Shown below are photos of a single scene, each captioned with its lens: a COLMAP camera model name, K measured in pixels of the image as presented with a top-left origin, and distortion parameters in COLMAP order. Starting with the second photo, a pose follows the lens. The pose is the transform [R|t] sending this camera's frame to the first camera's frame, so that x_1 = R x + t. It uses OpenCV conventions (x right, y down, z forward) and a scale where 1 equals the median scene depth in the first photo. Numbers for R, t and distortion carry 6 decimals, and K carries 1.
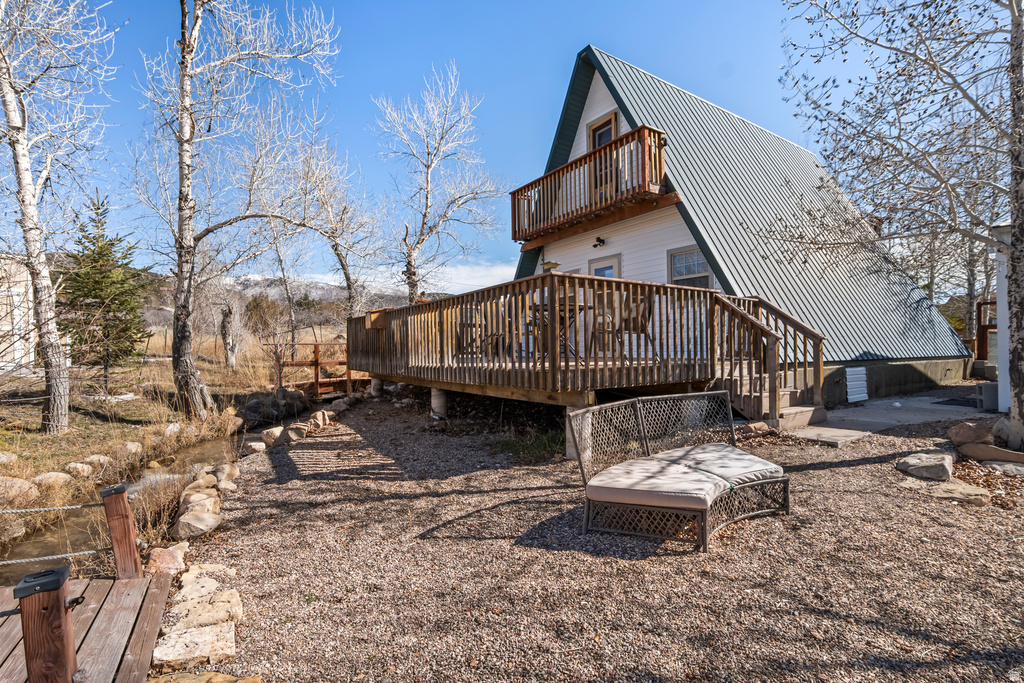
lens RADIAL K [[470.6, 0, 512.0], [0, 470.6, 341.5], [0, 0, 1]] dist [-0.021688, 0.001026]
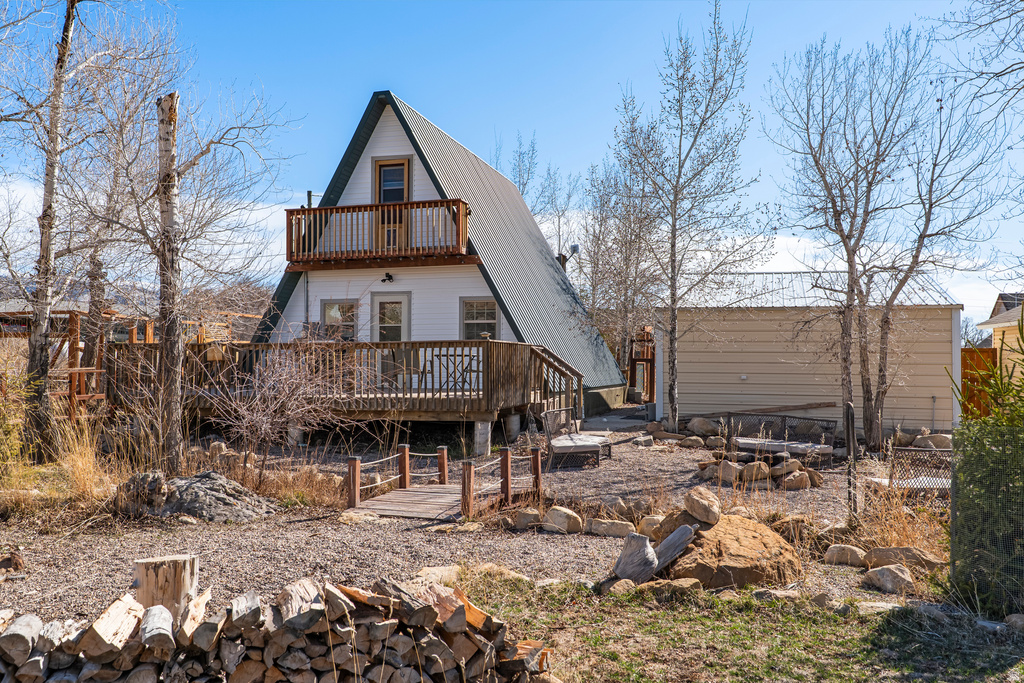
lens RADIAL K [[838.8, 0, 512.0], [0, 838.8, 341.5], [0, 0, 1]] dist [-0.002395, -0.000401]
pose [[0.766024, 0.025960, 0.642288, -0.947169], [-0.015426, 0.999639, -0.022005, -0.039601], [-0.642627, 0.006949, 0.766148, -0.716490]]
